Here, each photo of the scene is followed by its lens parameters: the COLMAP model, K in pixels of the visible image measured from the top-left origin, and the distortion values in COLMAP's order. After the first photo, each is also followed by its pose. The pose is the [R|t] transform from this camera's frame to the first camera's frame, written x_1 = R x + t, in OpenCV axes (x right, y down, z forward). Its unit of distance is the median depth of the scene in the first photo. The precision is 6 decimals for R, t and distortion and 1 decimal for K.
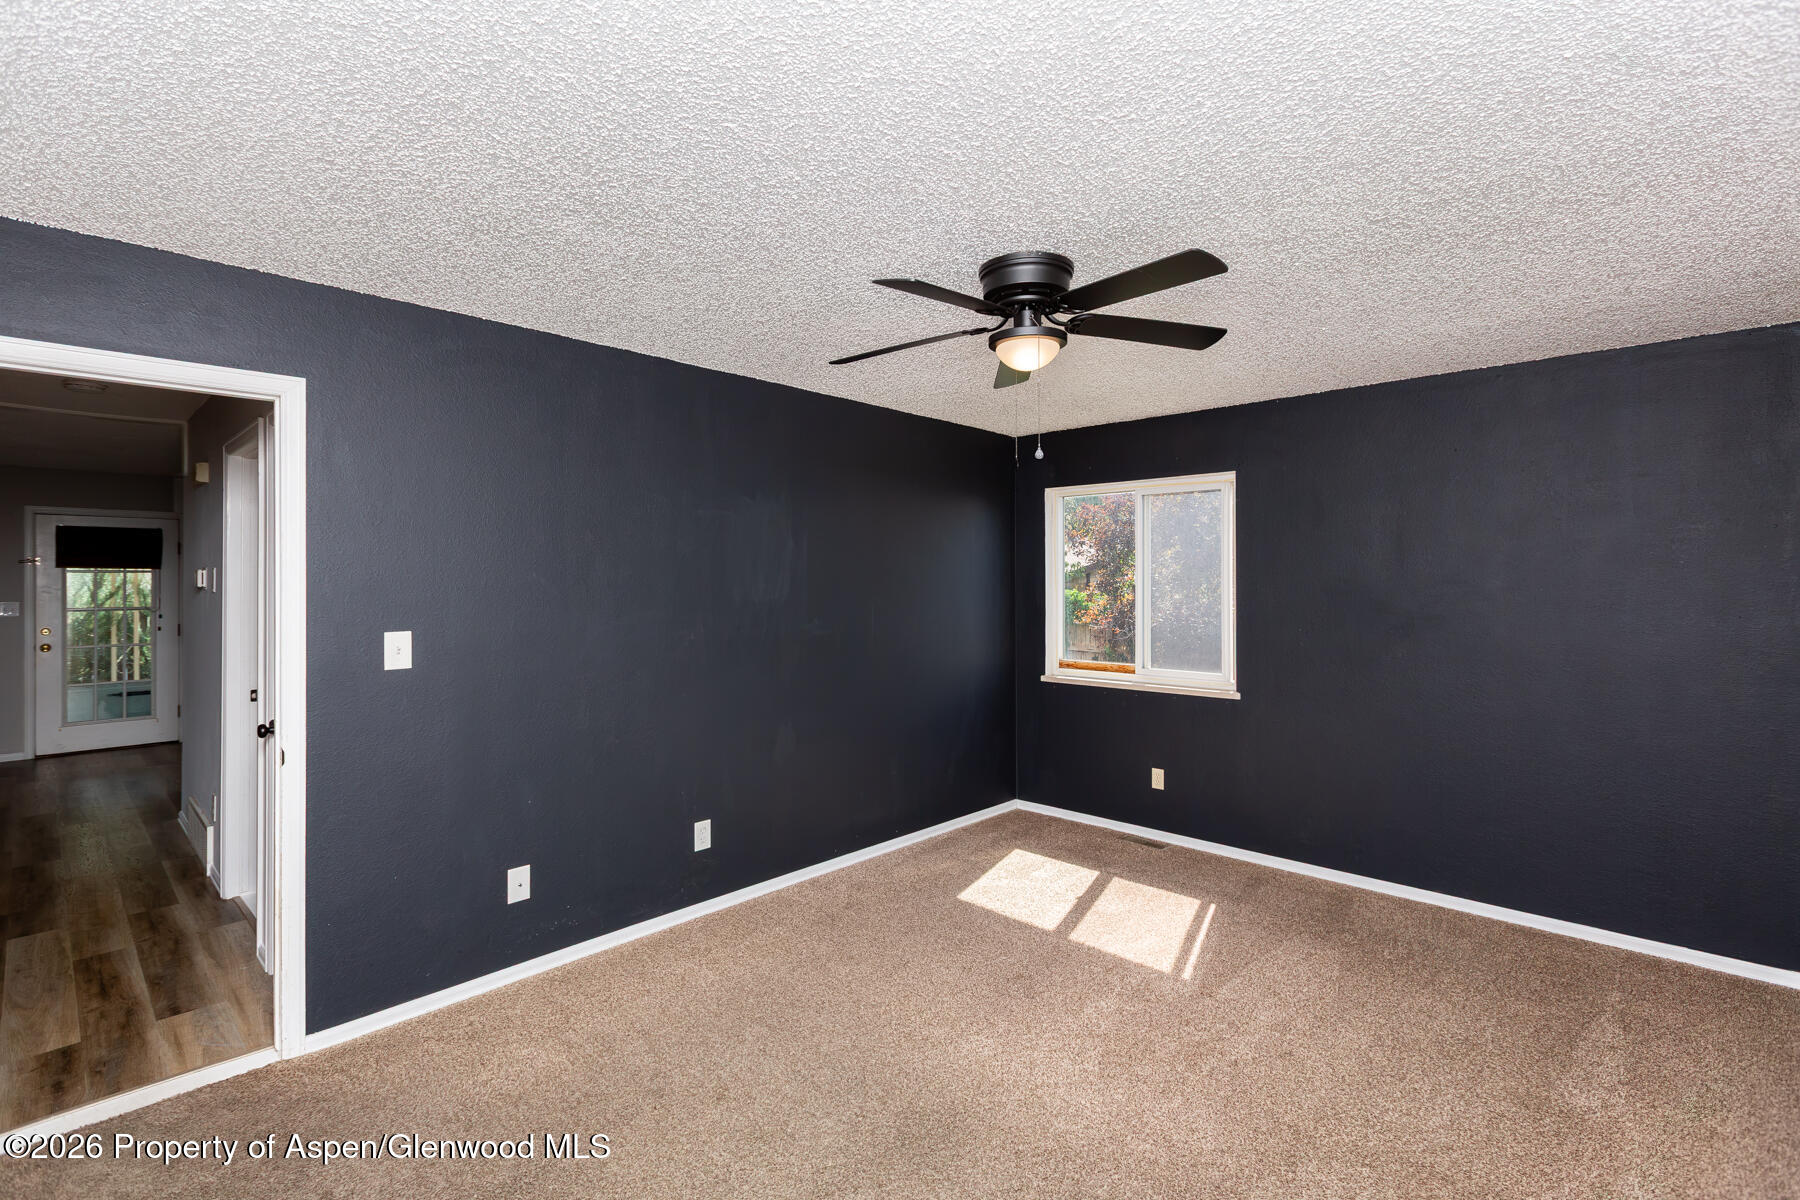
lens RADIAL K [[819.3, 0, 880.1], [0, 819.3, 580.8], [0, 0, 1]] dist [0.005686, -0.000129]
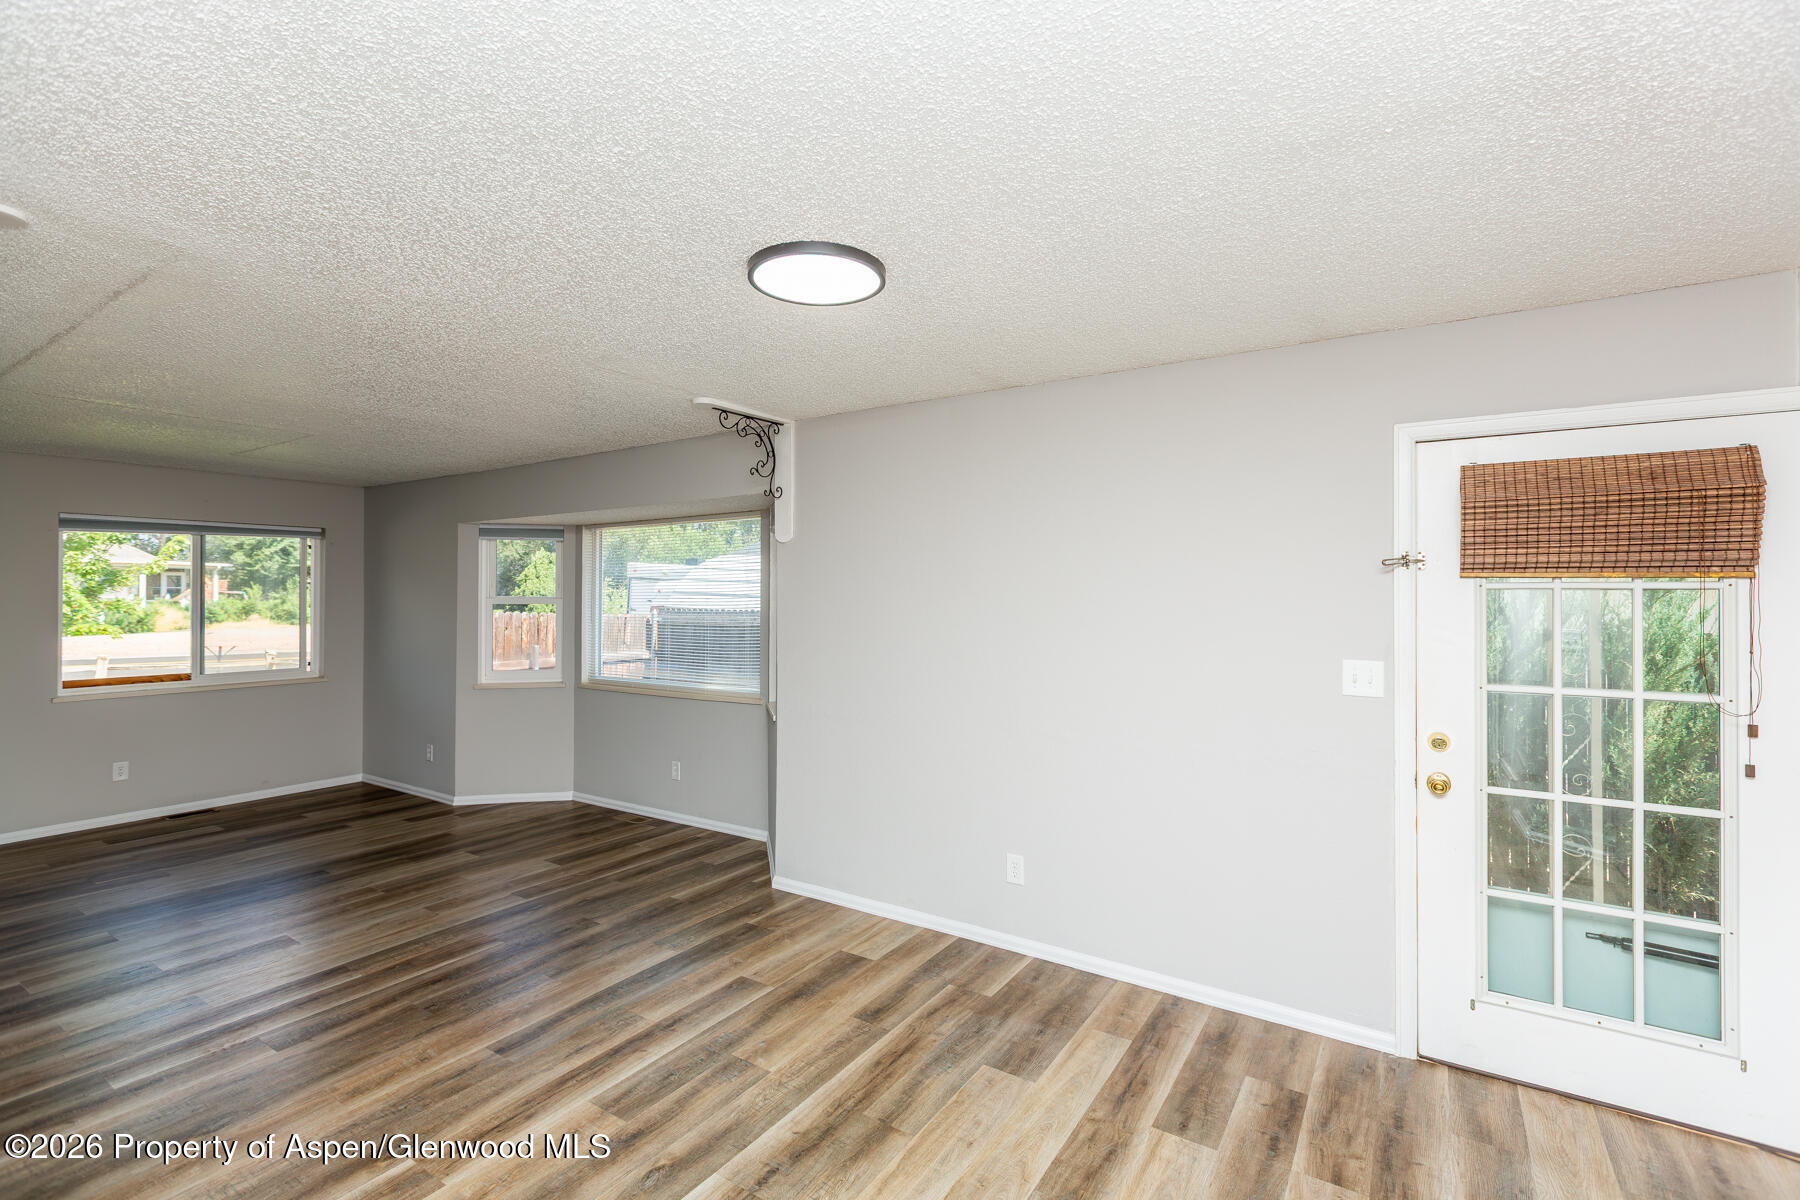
lens RADIAL K [[800.1, 0, 897.4], [0, 800.1, 591.9], [0, 0, 1]] dist [0.004867, 0.000135]
pose [[0.186118, -0.000544, -0.982527, -0.678332], [-0.000291, 1.000000, -0.000609, -0.008189], [0.982527, 0.000400, 0.186118, 0.668220]]
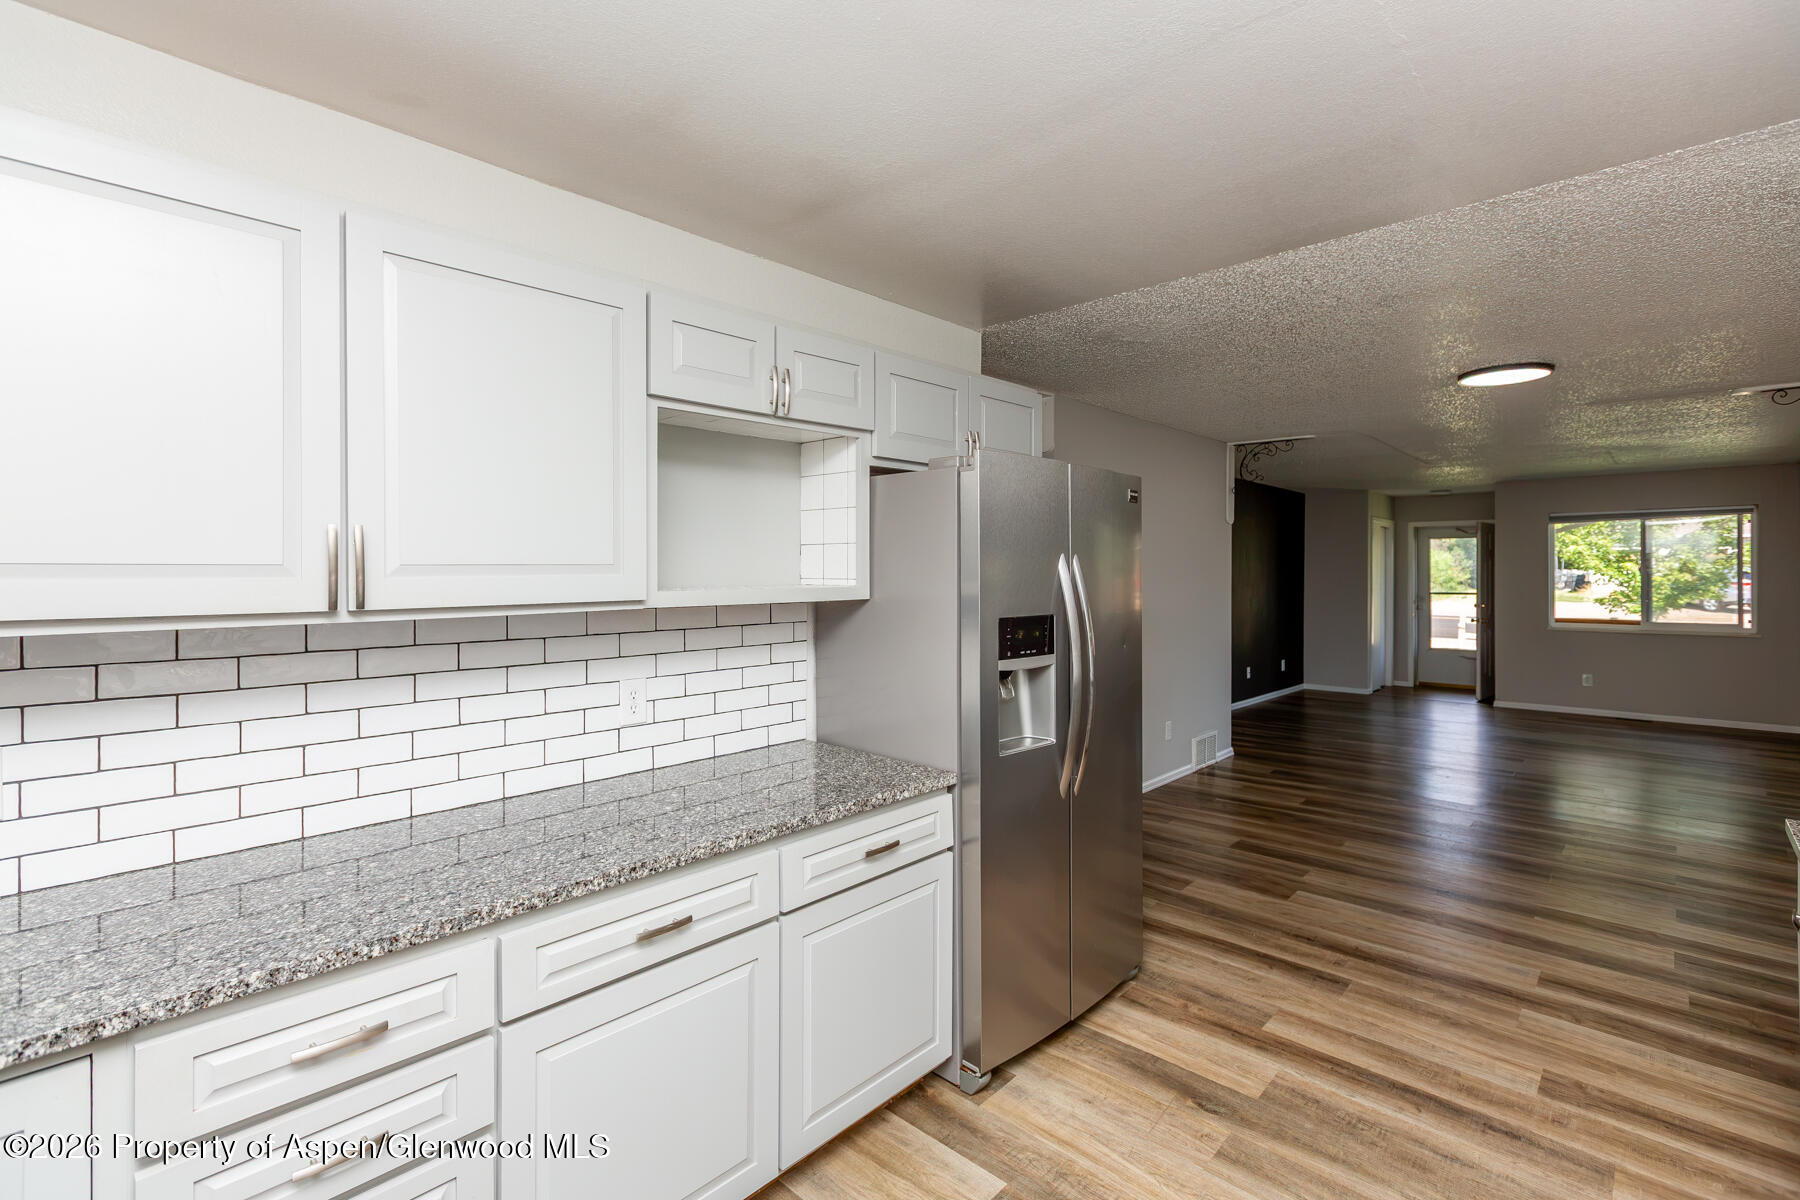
lens RADIAL K [[819.3, 0, 880.1], [0, 819.3, 580.8], [0, 0, 1]] dist [0.005686, -0.000129]
pose [[-0.999985, 0.005378, 0.000852, -0.552237], [0.005386, 0.999946, 0.008874, 0.003059], [-0.000804, 0.008879, -0.999960, 1.273225]]
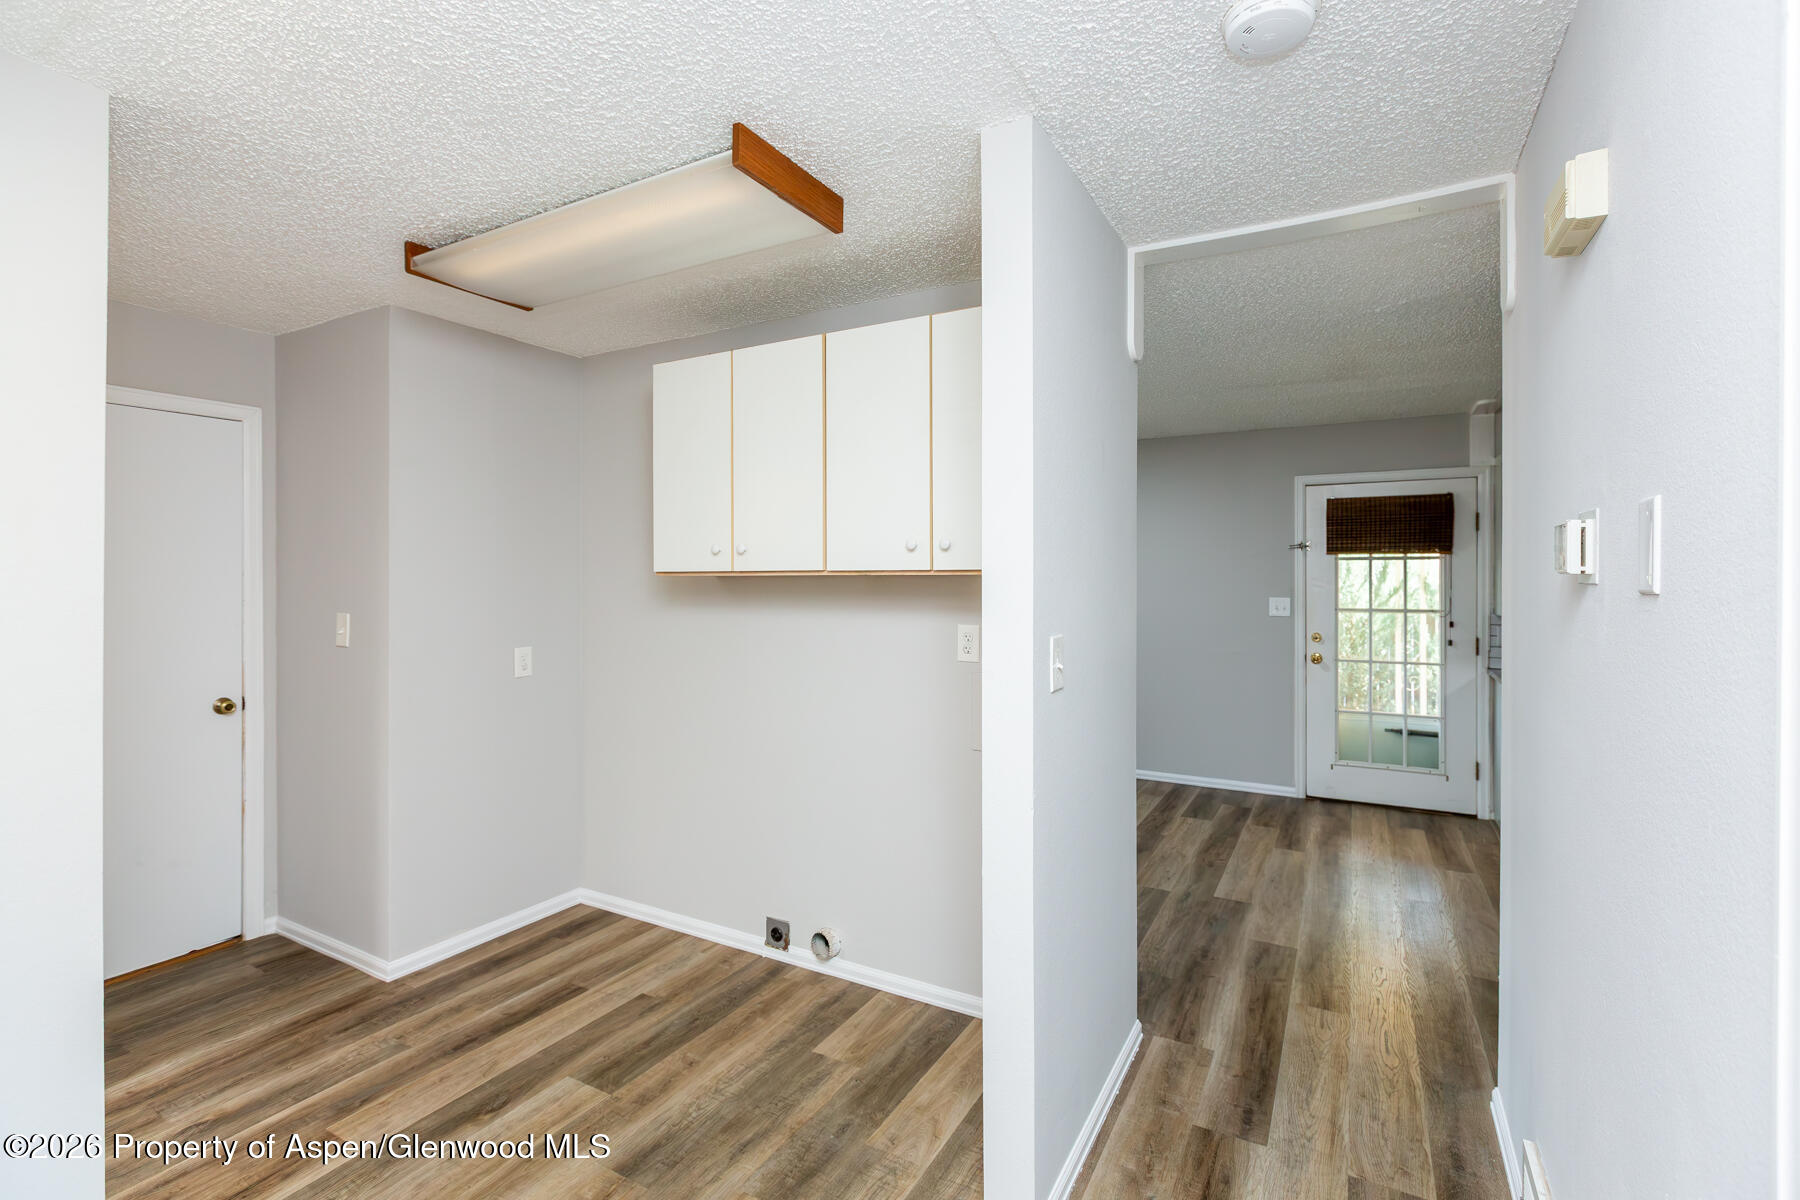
lens RADIAL K [[800.1, 0, 897.4], [0, 800.1, 591.9], [0, 0, 1]] dist [0.004867, 0.000135]
pose [[0.247905, 0.012816, -0.968700, -0.377091], [0.005562, 0.999877, 0.014651, 0.005470], [0.968768, -0.009020, 0.247803, 0.426821]]
